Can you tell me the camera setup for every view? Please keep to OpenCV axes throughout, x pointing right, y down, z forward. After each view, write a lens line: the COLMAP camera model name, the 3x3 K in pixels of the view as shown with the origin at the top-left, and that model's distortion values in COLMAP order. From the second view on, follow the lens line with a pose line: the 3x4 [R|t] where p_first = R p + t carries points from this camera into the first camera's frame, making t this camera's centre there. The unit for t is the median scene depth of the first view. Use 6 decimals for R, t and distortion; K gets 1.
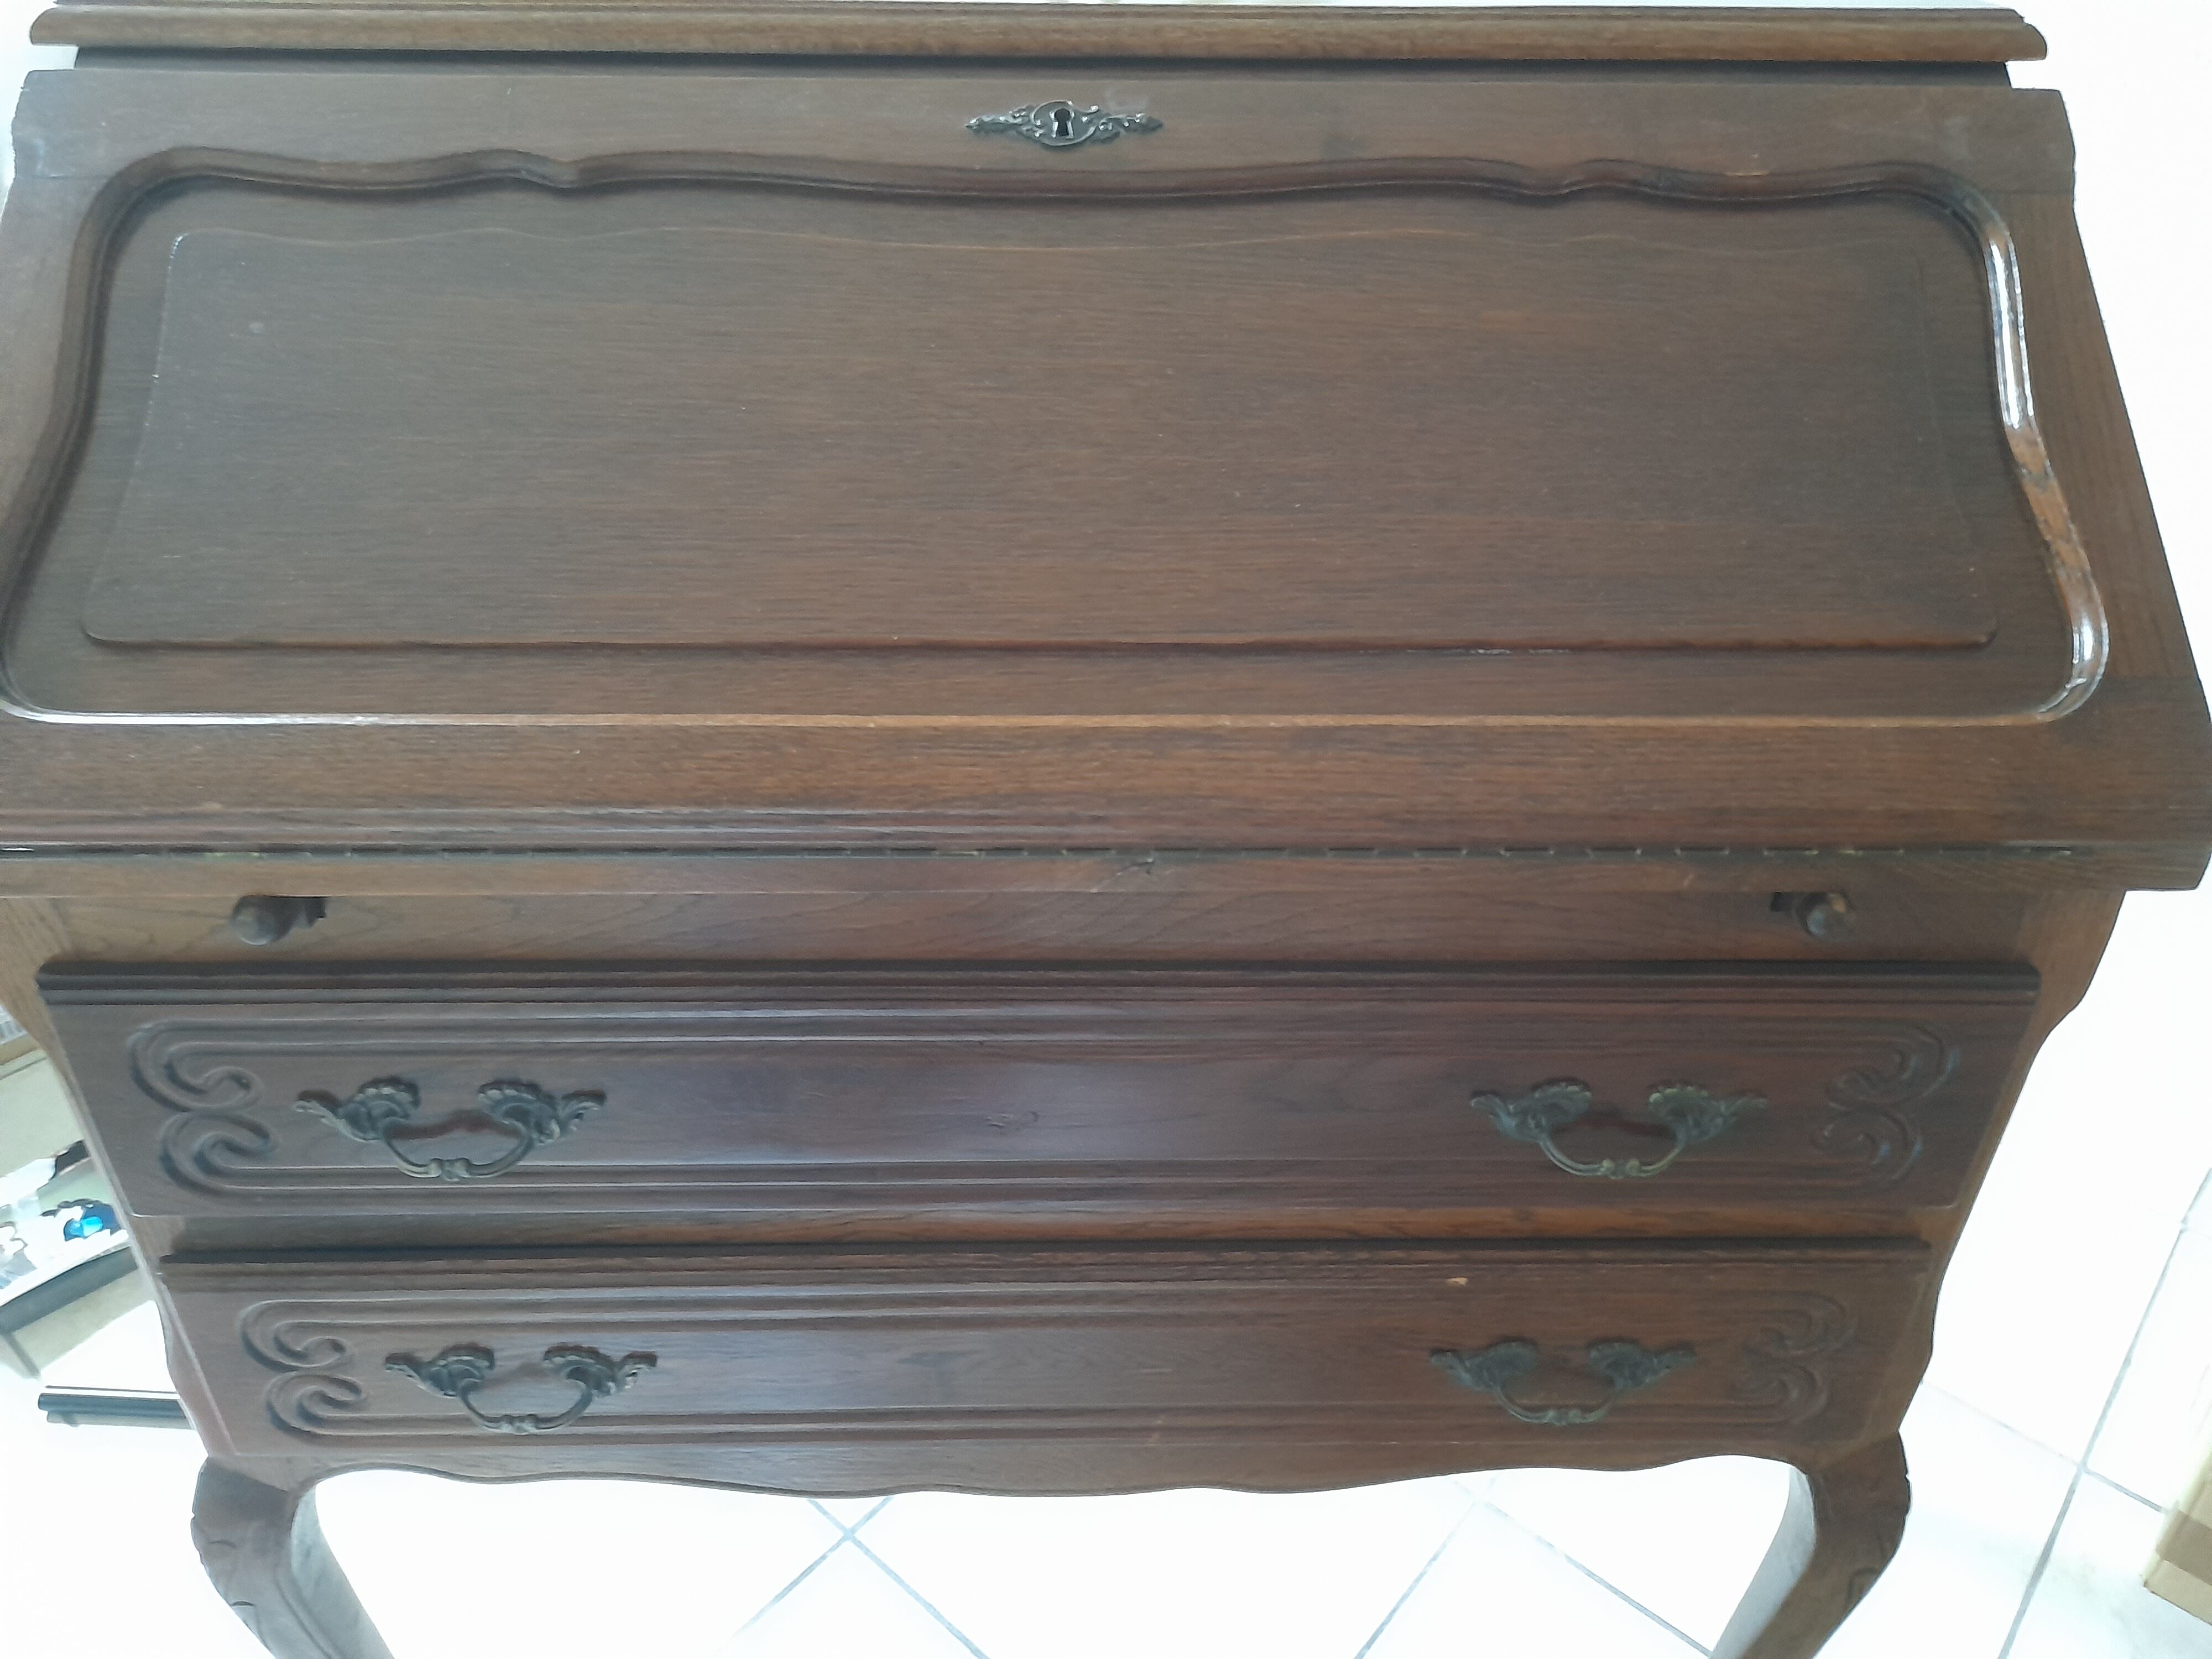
lens RADIAL K [[1567.5, 0, 1097.7], [0, 1567.5, 810.5], [0, 0, 1]] dist [0.037361, -0.030018]
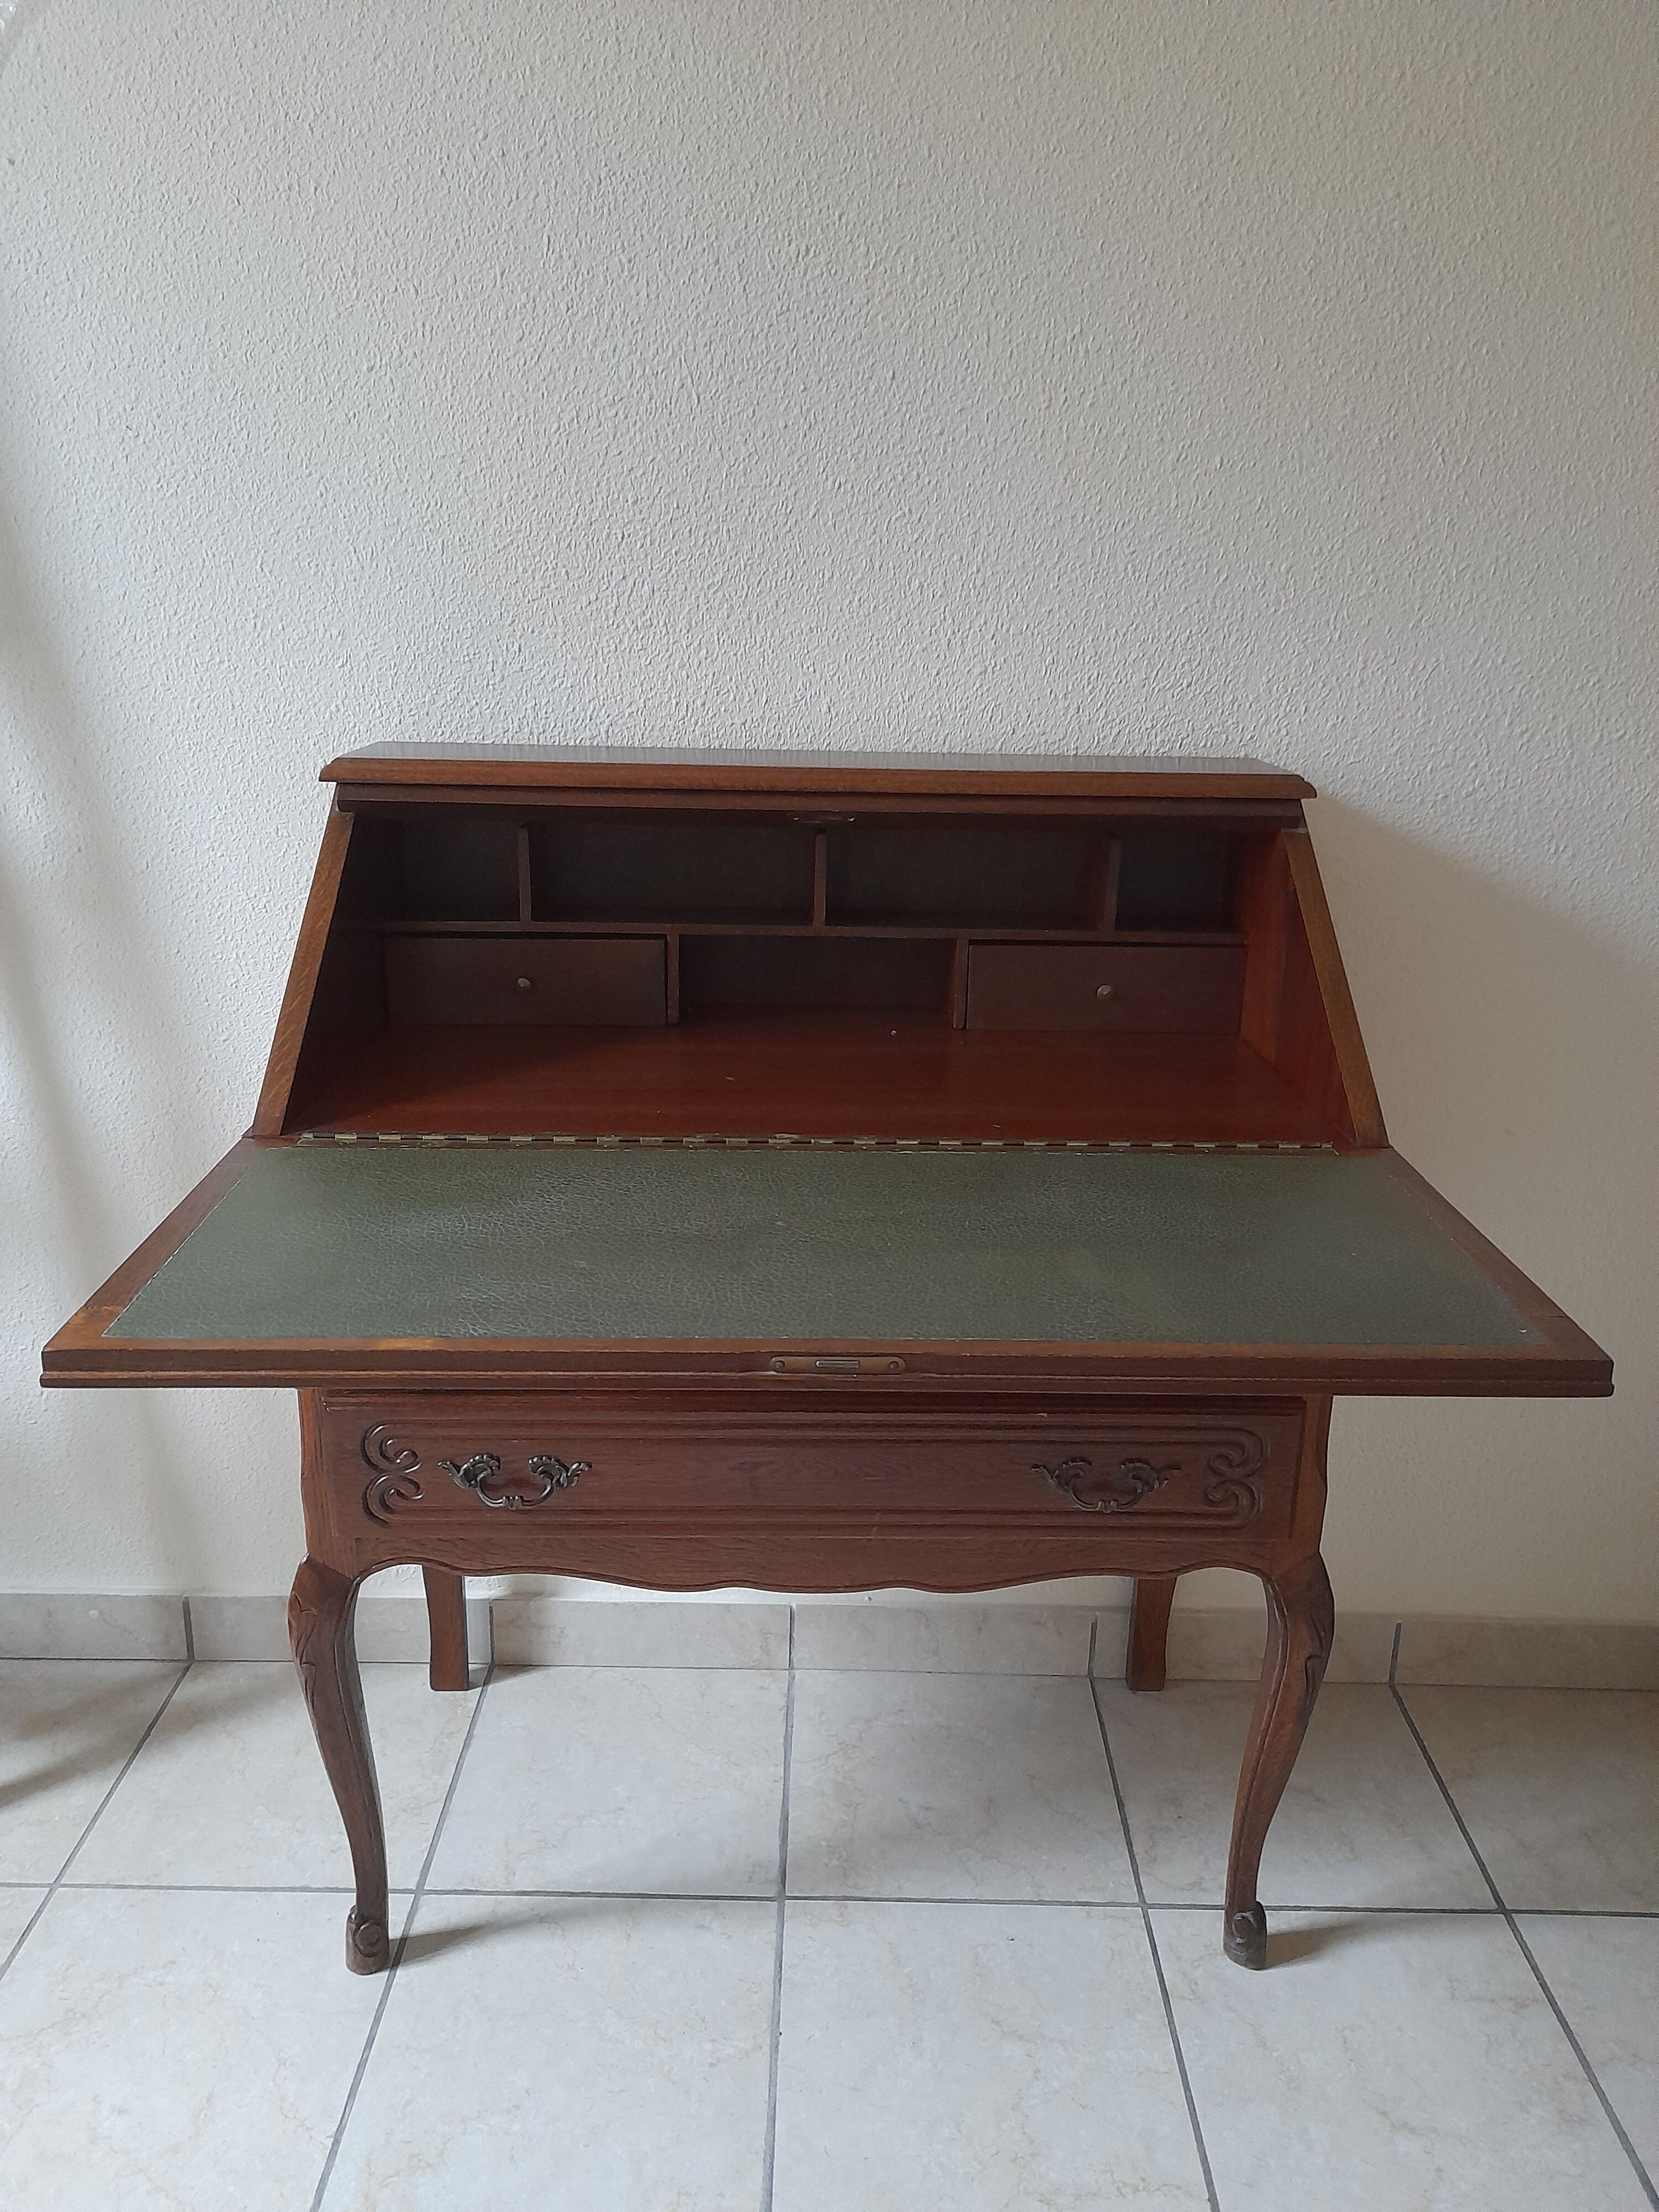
lens RADIAL K [[1567.5, 0, 790.6], [0, 1567.5, 1096.4], [0, 0, 1]] dist [0.037361, -0.030018]
pose [[0.999813, 0.012411, -0.014838, -0.039535], [-0.015871, 0.964848, -0.262329, 0.471283], [0.011061, 0.262516, 0.964864, -0.923807]]
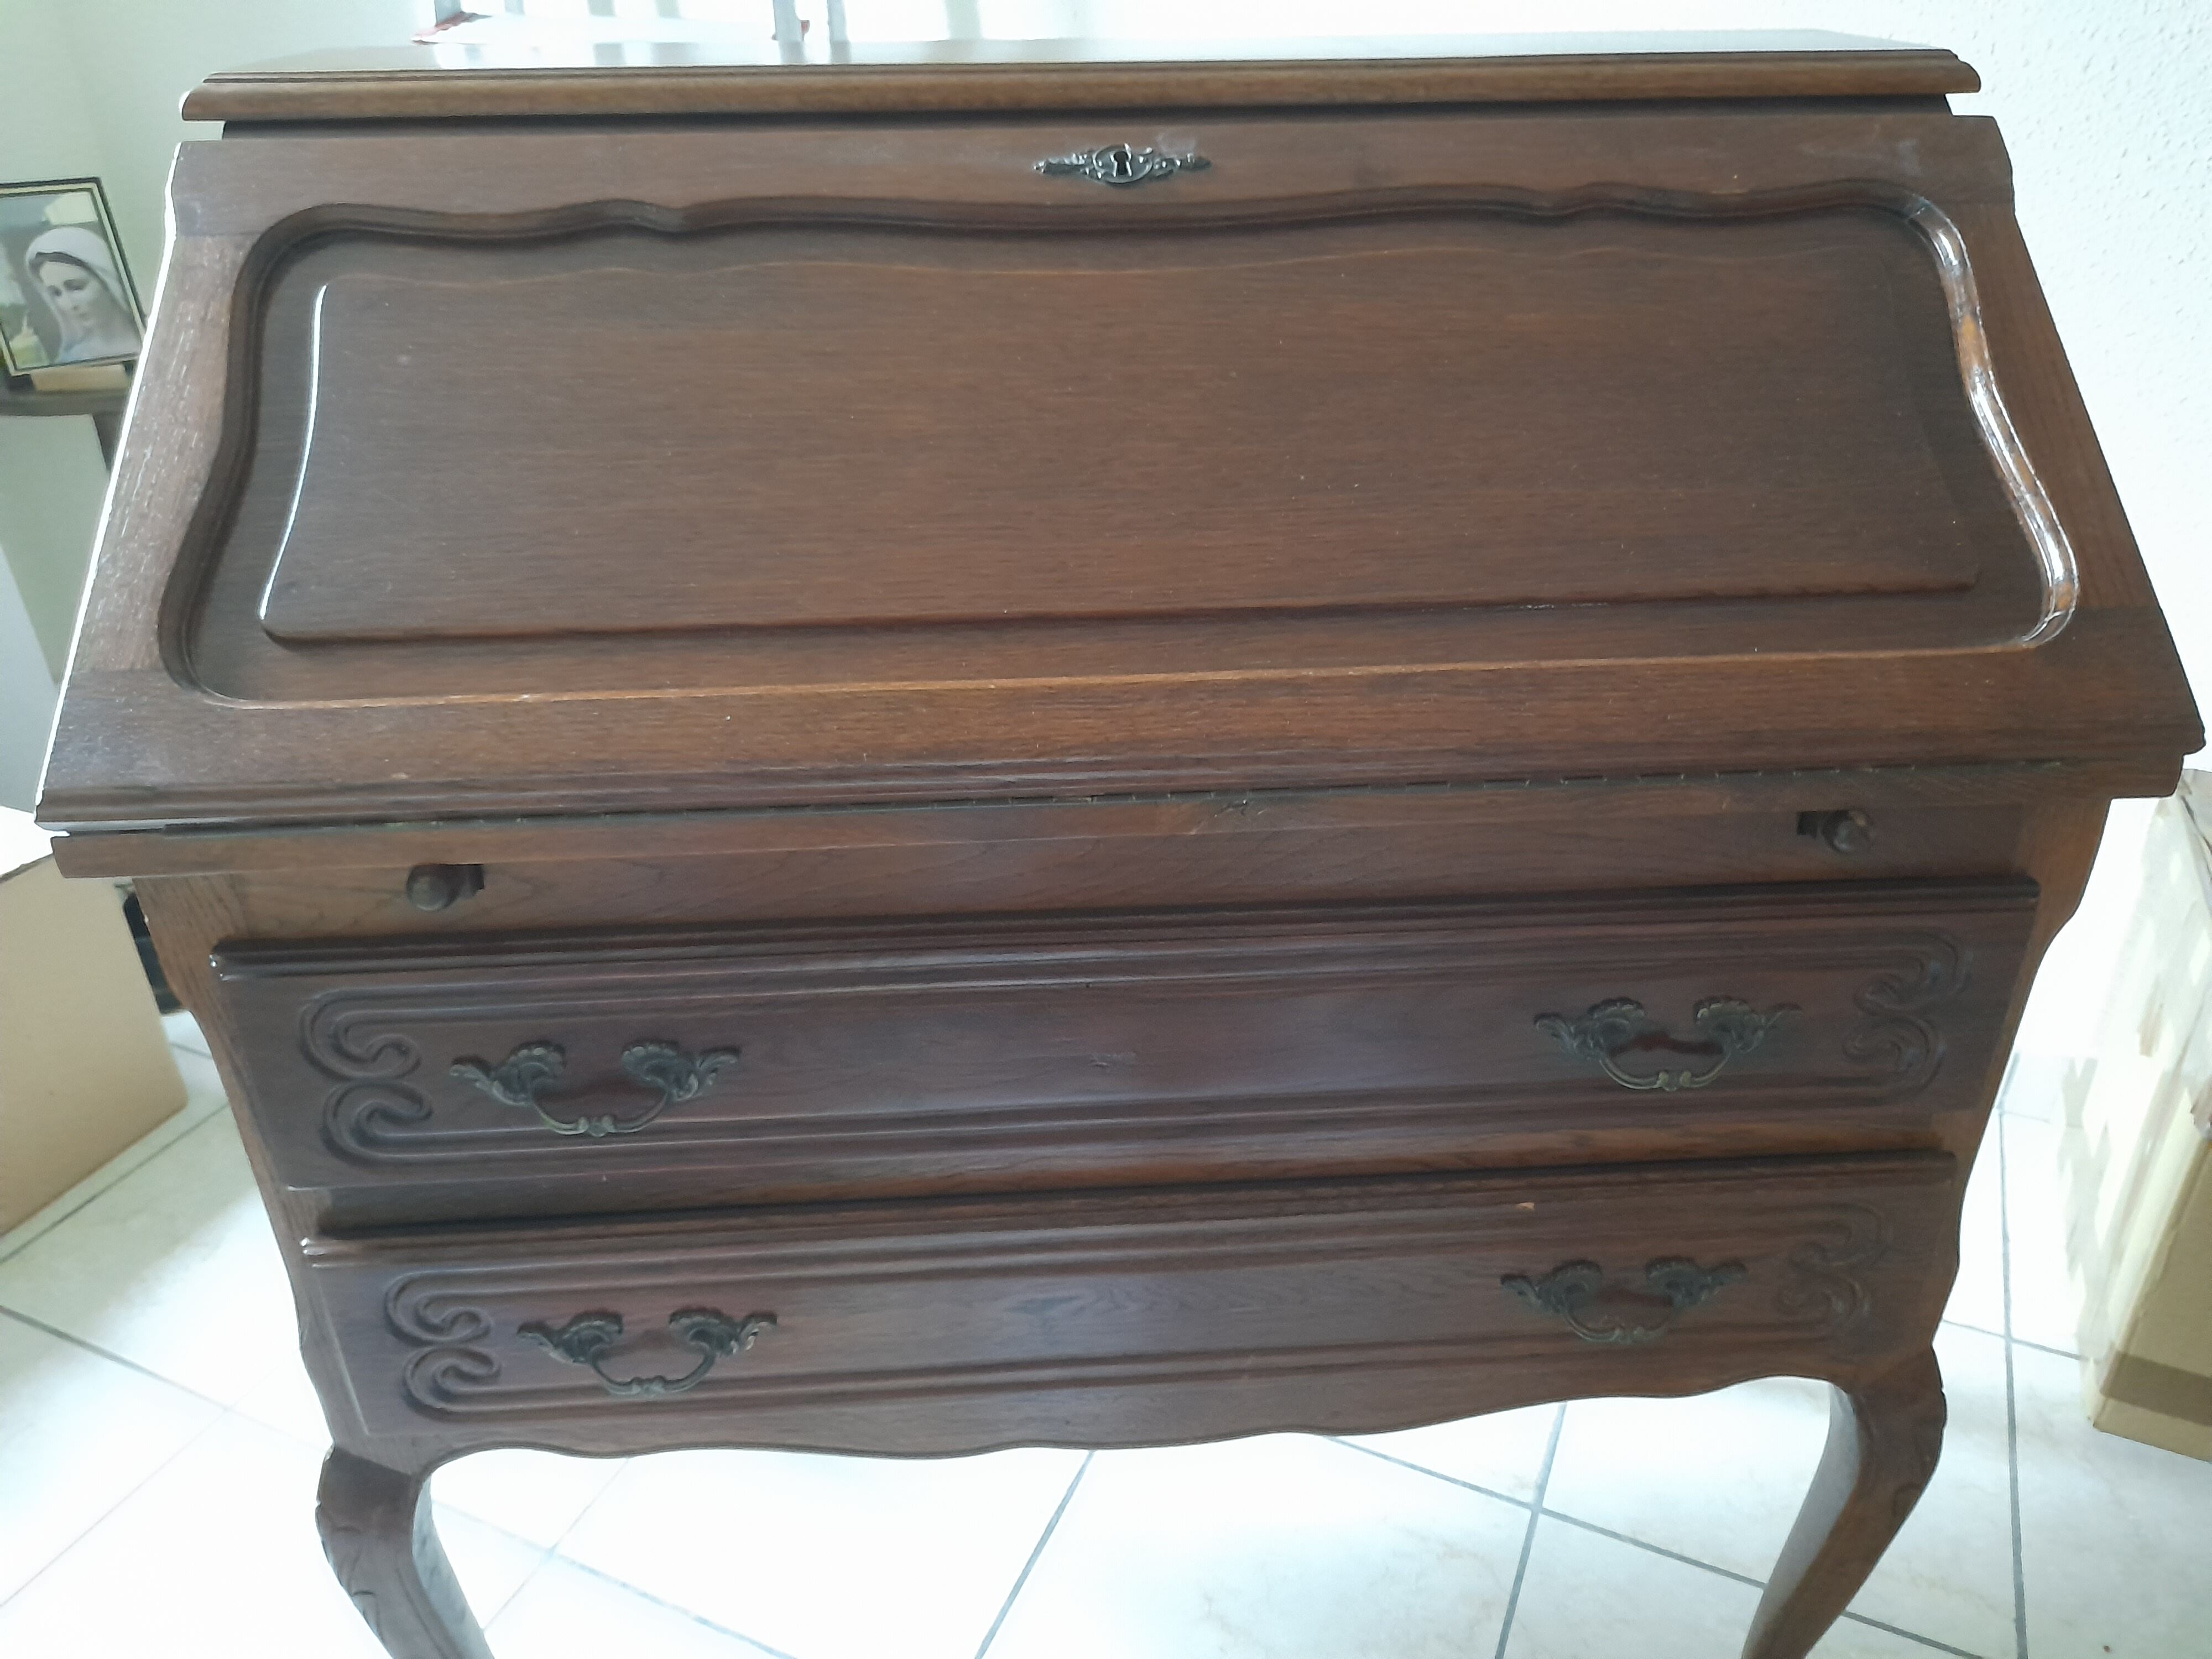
lens RADIAL K [[1567.5, 0, 1100.1], [0, 1567.5, 806.8], [0, 0, 1]] dist [0.037361, -0.030018]
pose [[0.998818, -0.037480, 0.030963, -0.093328], [0.039281, 0.997440, -0.059751, 0.088446], [-0.028644, 0.060897, 0.997733, -0.090481]]
